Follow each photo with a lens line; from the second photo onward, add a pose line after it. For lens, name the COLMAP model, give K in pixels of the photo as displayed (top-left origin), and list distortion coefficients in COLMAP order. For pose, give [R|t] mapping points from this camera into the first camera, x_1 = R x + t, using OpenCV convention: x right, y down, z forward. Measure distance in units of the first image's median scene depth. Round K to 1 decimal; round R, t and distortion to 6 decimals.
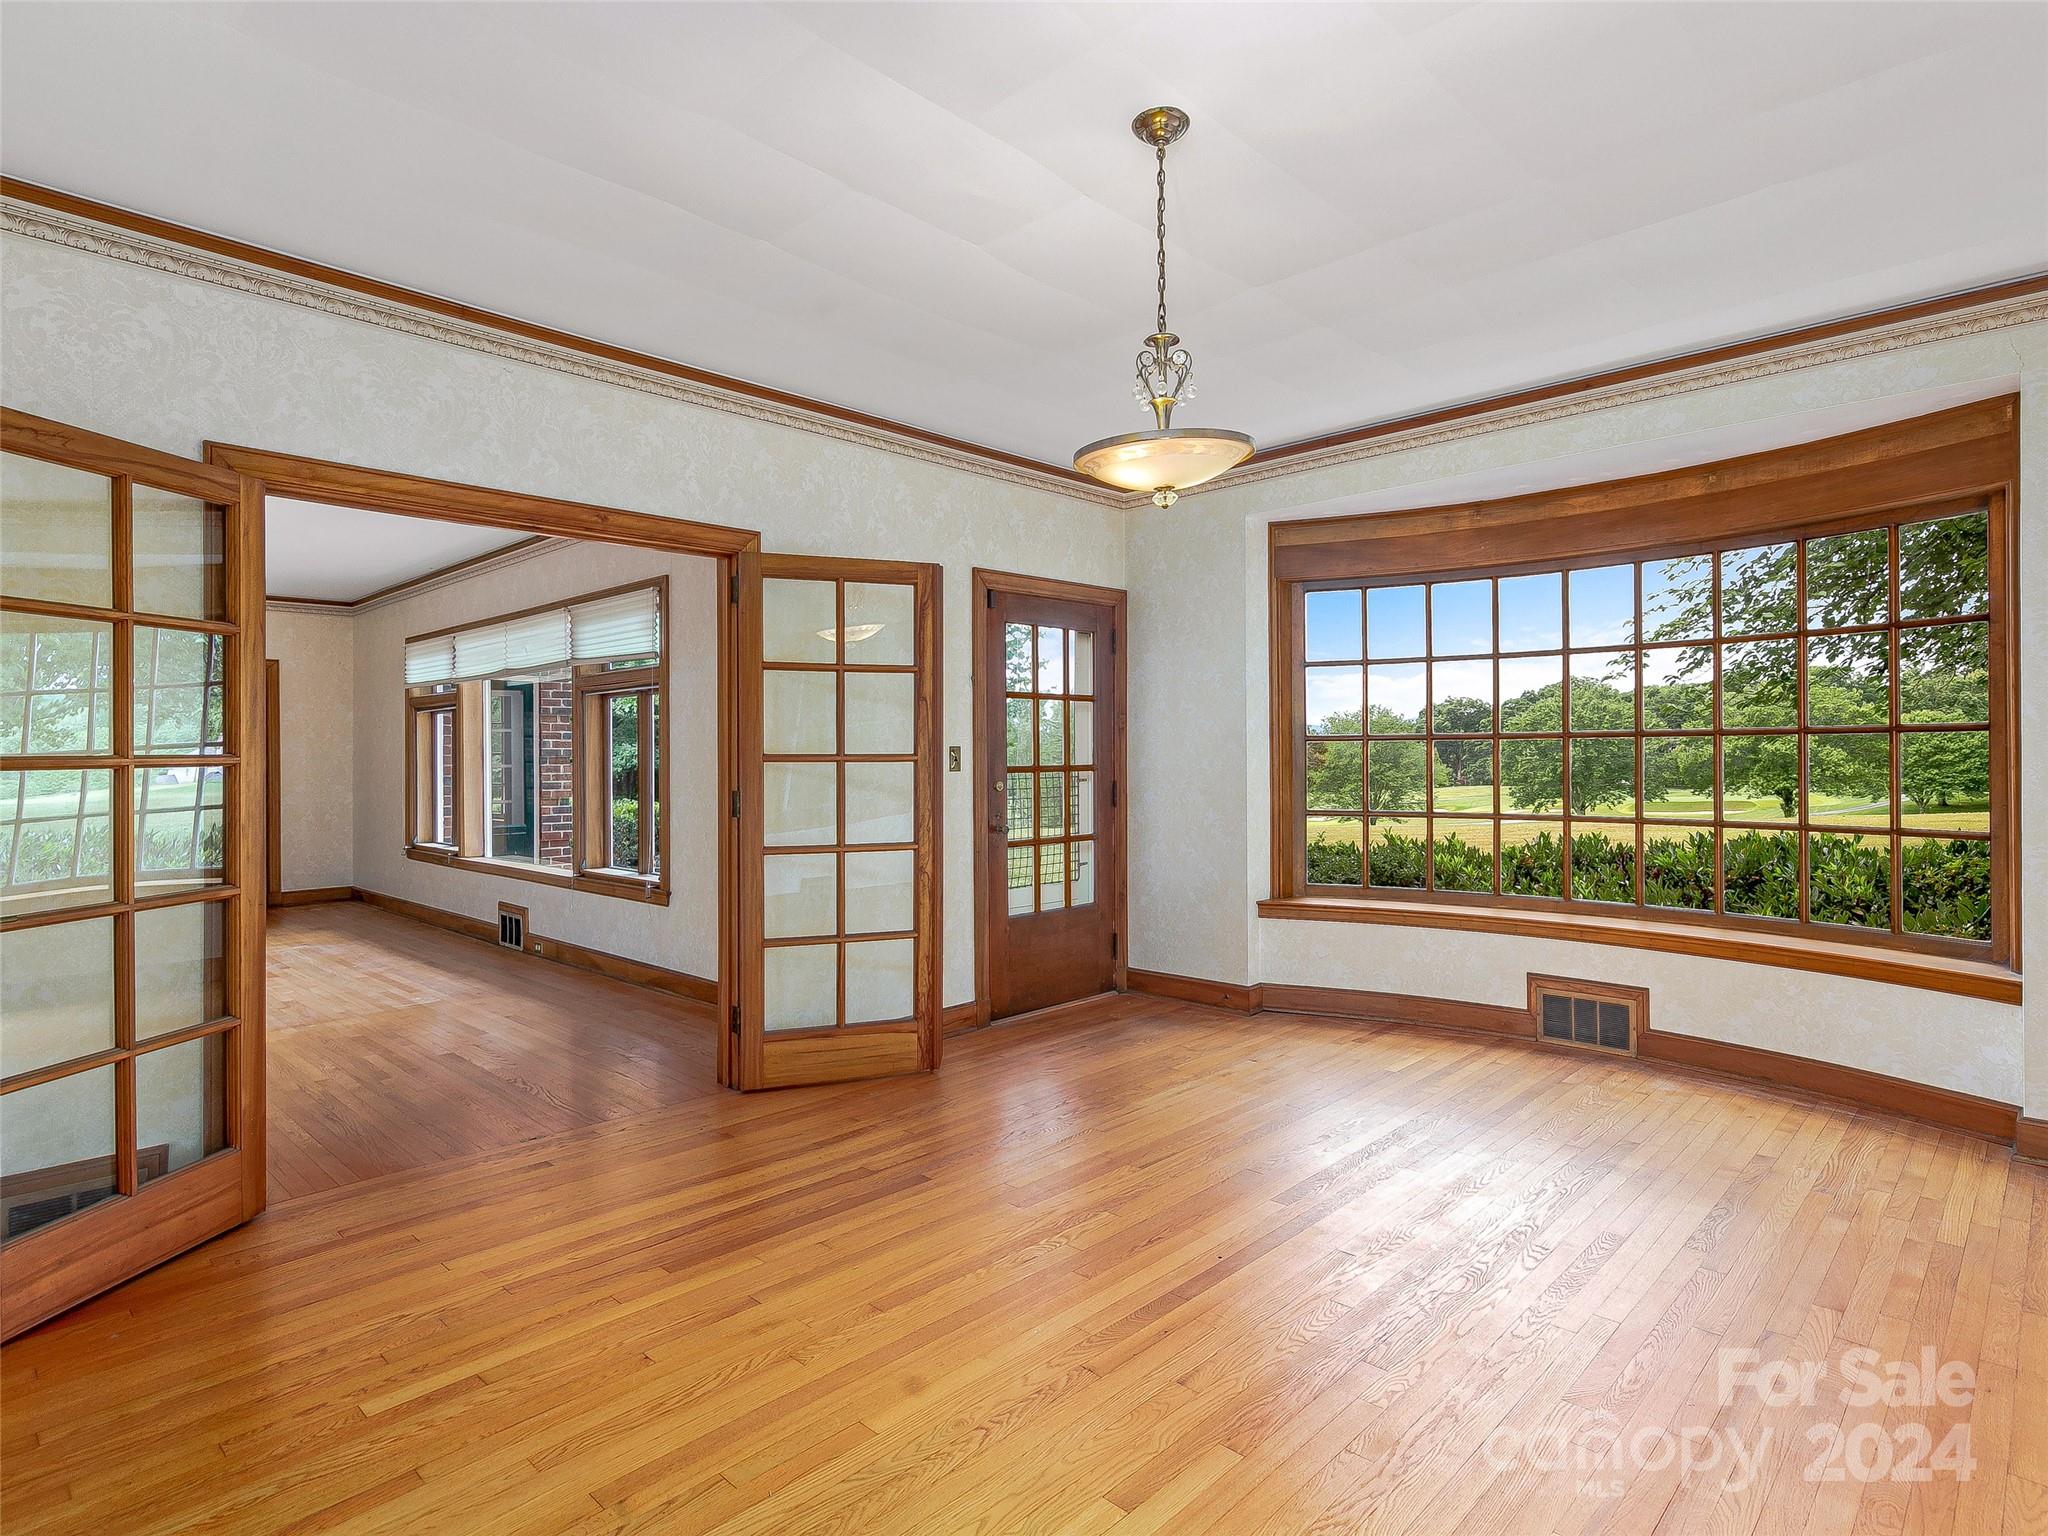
lens RADIAL K [[1094.6, 0, 1023.8], [0, 1094.6, 761.3], [0, 0, 1]] dist [0.000517, -0.000043]
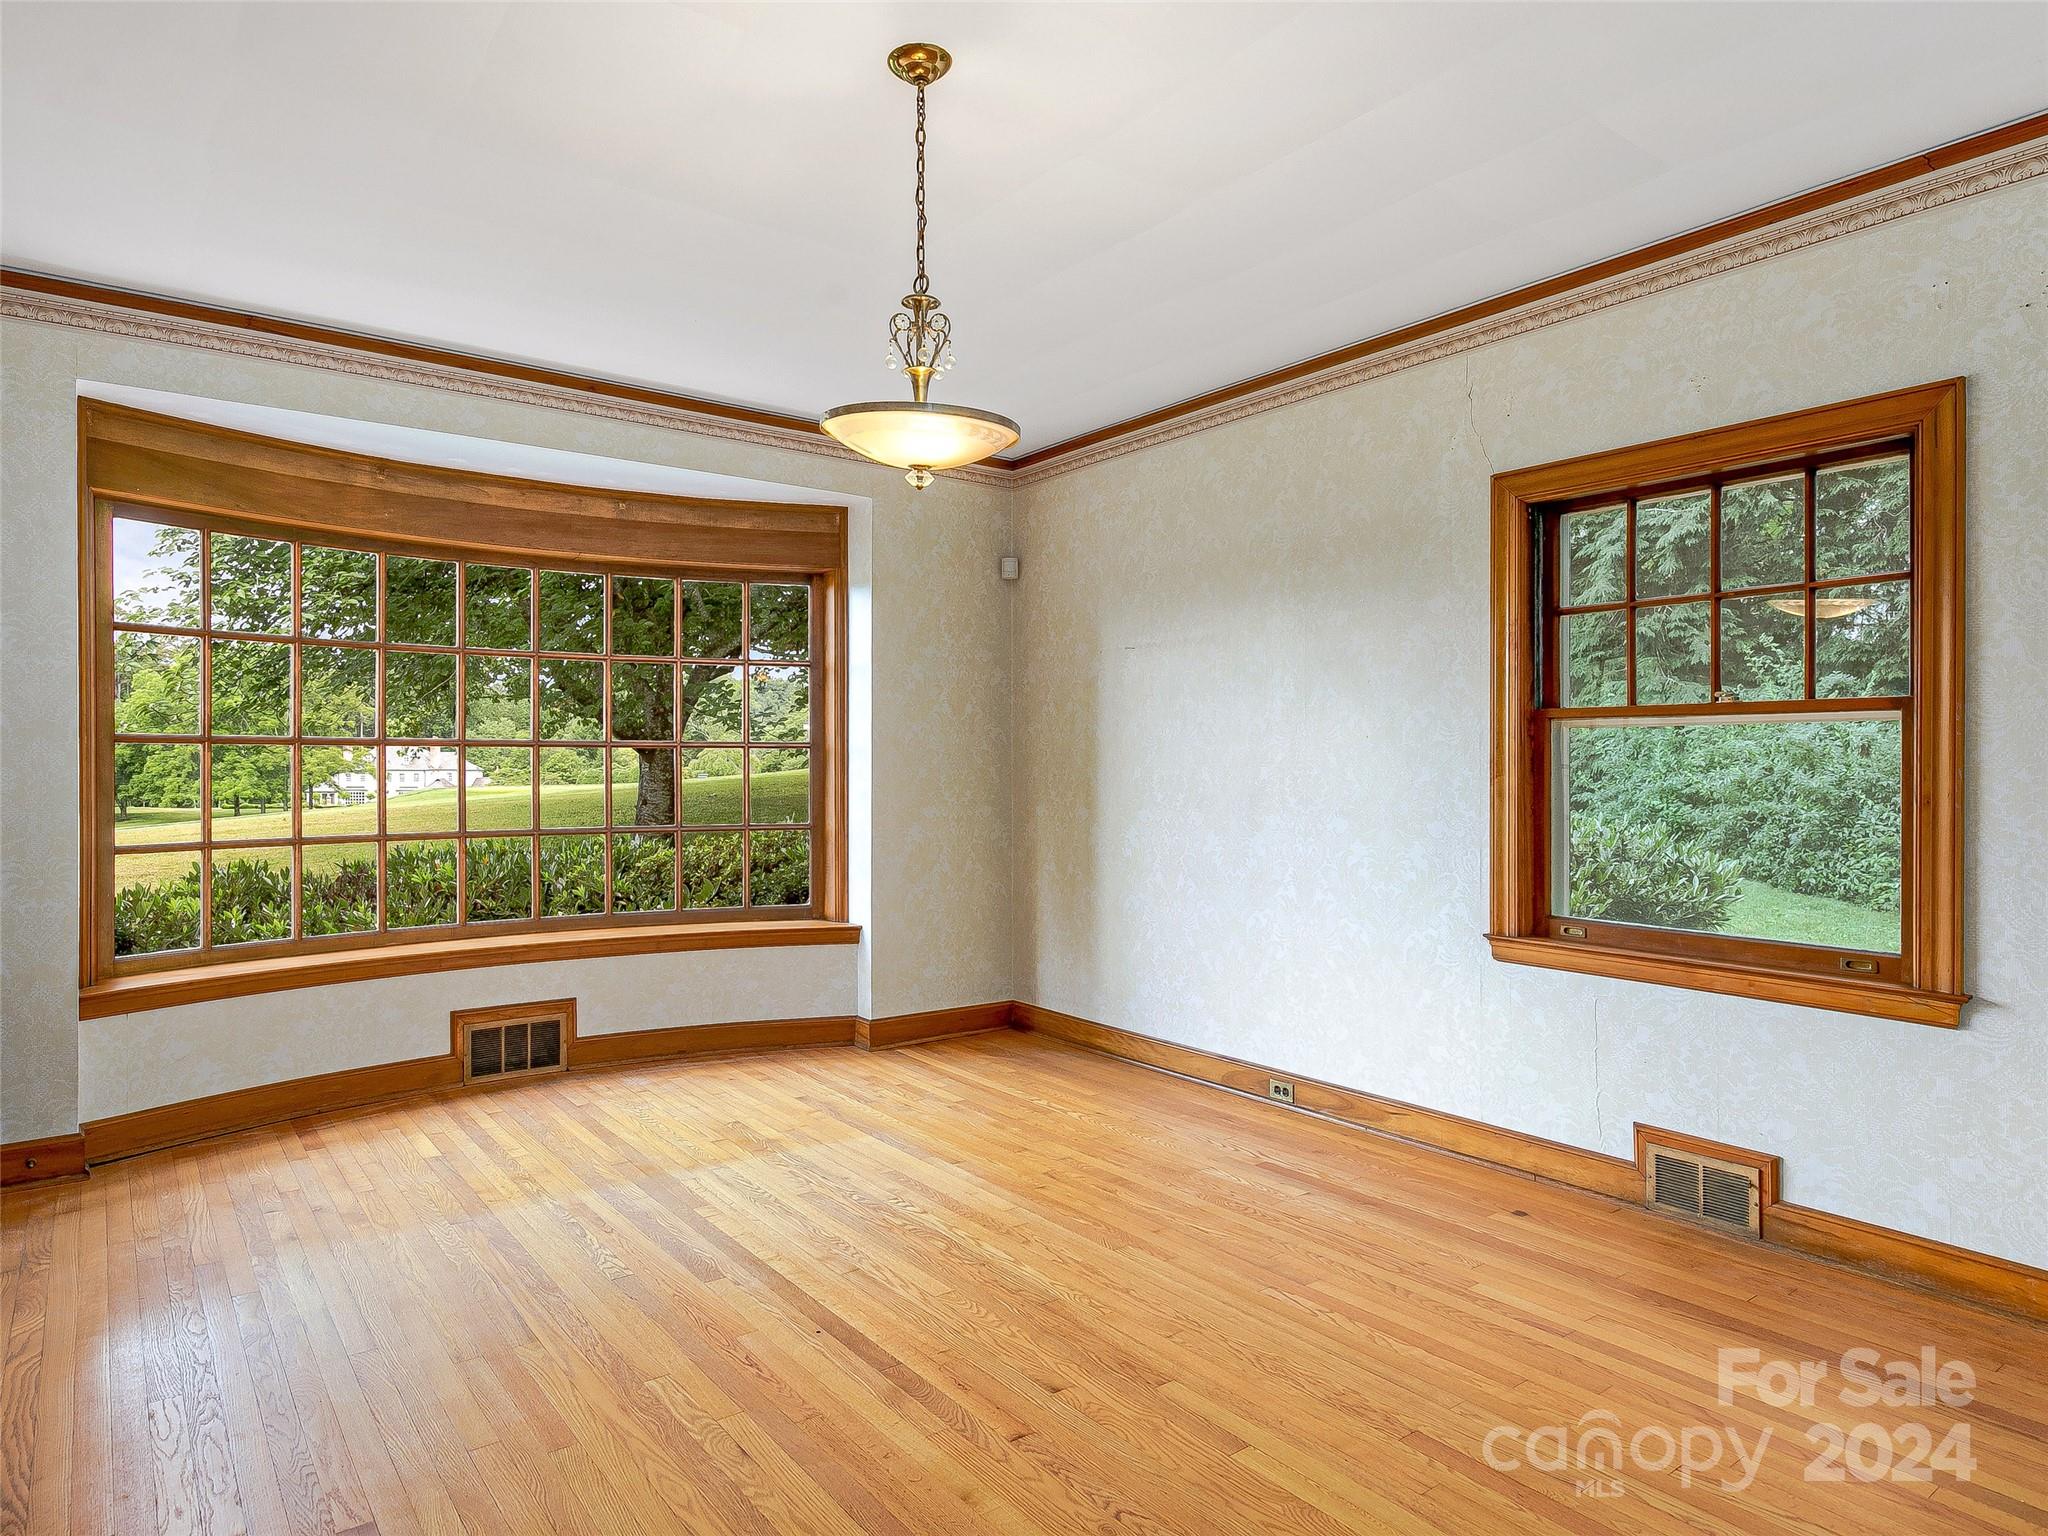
lens RADIAL K [[1225.7, 0, 1024.4], [0, 1225.7, 766.9], [0, 0, 1]] dist [0.005561, 0.001083]
pose [[0.147576, 0.002292, 0.989048, -0.477567], [0.003547, 0.999990, -0.002847, 0.000504], [-0.989044, 0.003929, 0.147566, 0.422729]]
